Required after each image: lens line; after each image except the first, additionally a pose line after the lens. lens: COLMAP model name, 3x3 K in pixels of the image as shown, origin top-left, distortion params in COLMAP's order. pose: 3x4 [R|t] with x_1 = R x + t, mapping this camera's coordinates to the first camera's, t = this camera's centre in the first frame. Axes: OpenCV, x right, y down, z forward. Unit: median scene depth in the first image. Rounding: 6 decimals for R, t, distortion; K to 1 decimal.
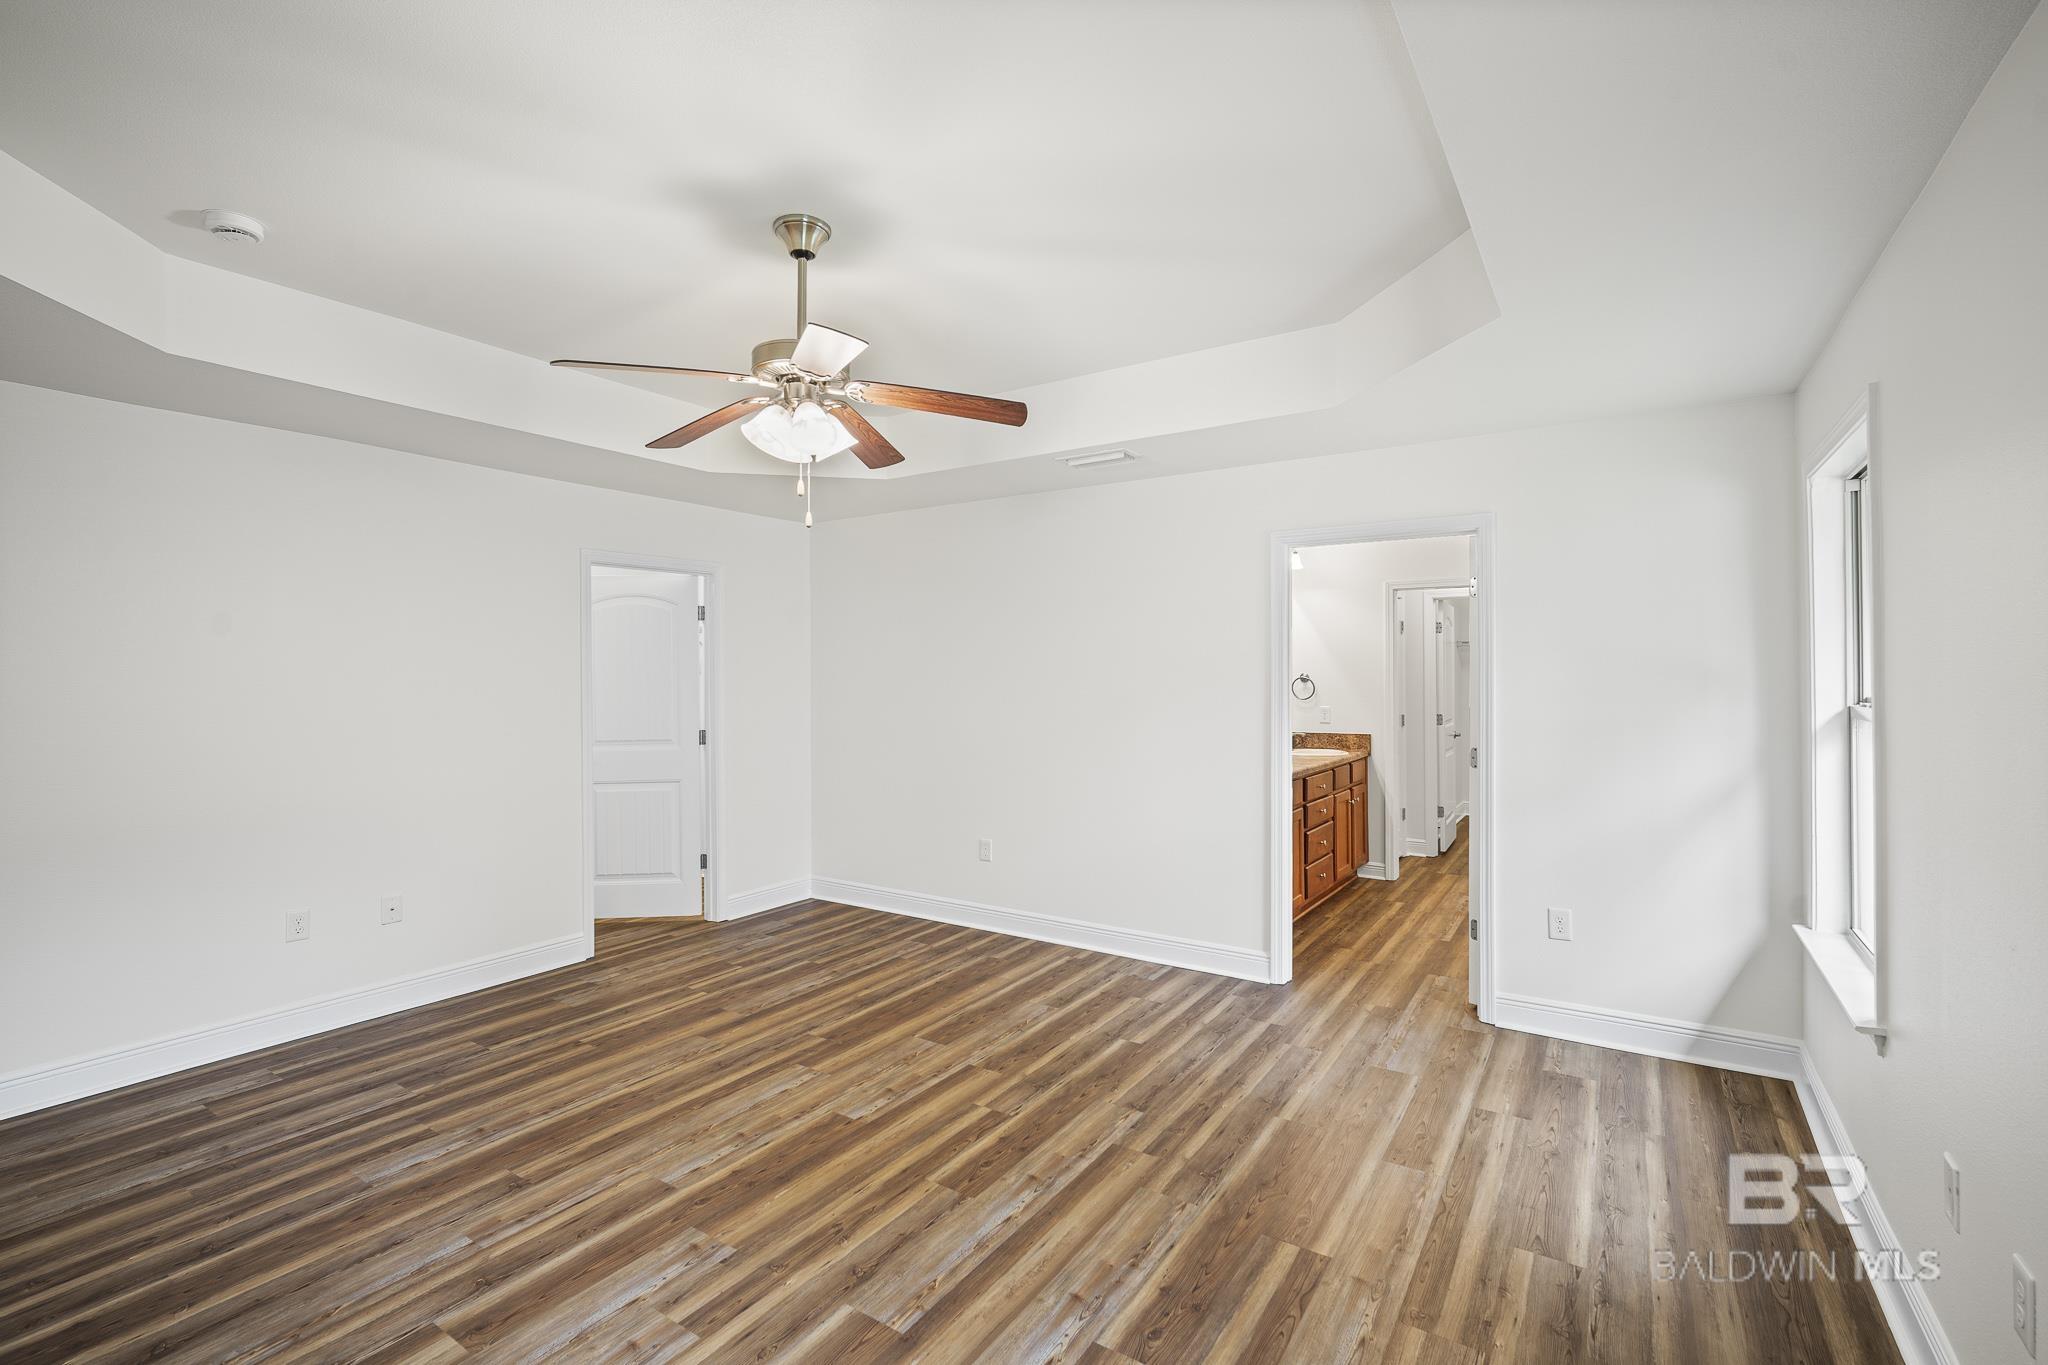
lens RADIAL K [[918.8, 0, 1016.7], [0, 918.8, 676.2], [0, 0, 1]] dist [-0.013630, 0.004856]
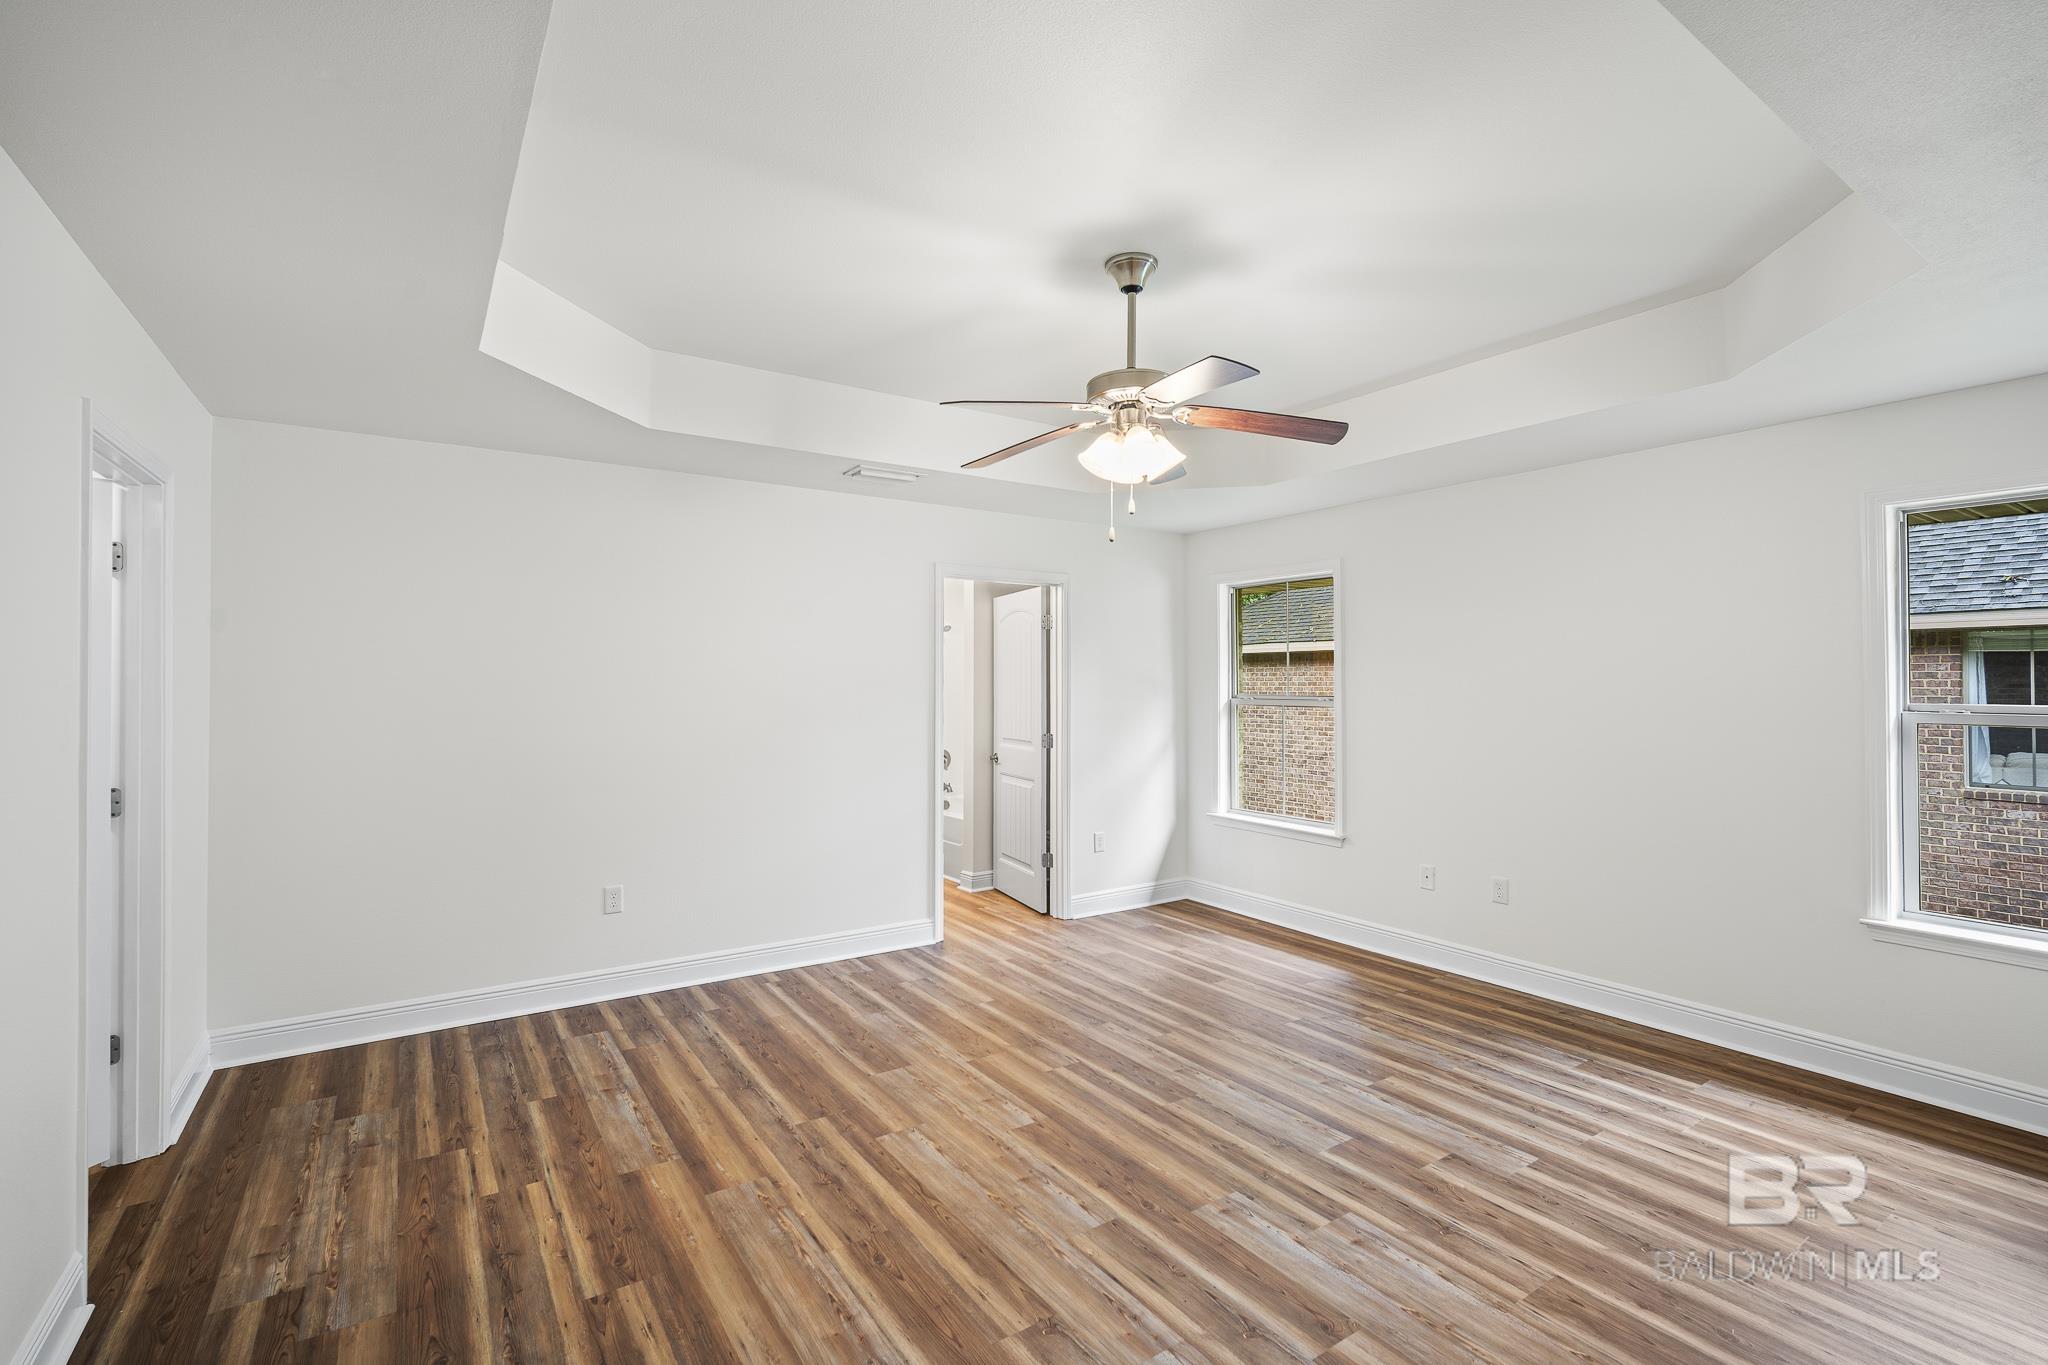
lens RADIAL K [[918.8, 0, 1027.7], [0, 918.8, 686.5], [0, 0, 1]] dist [-0.013630, 0.004856]
pose [[0.378422, -0.000720, 0.925633, -0.915621], [-0.000940, 0.999999, 0.001162, -0.000397], [-0.925633, -0.001310, 0.378421, 0.509695]]
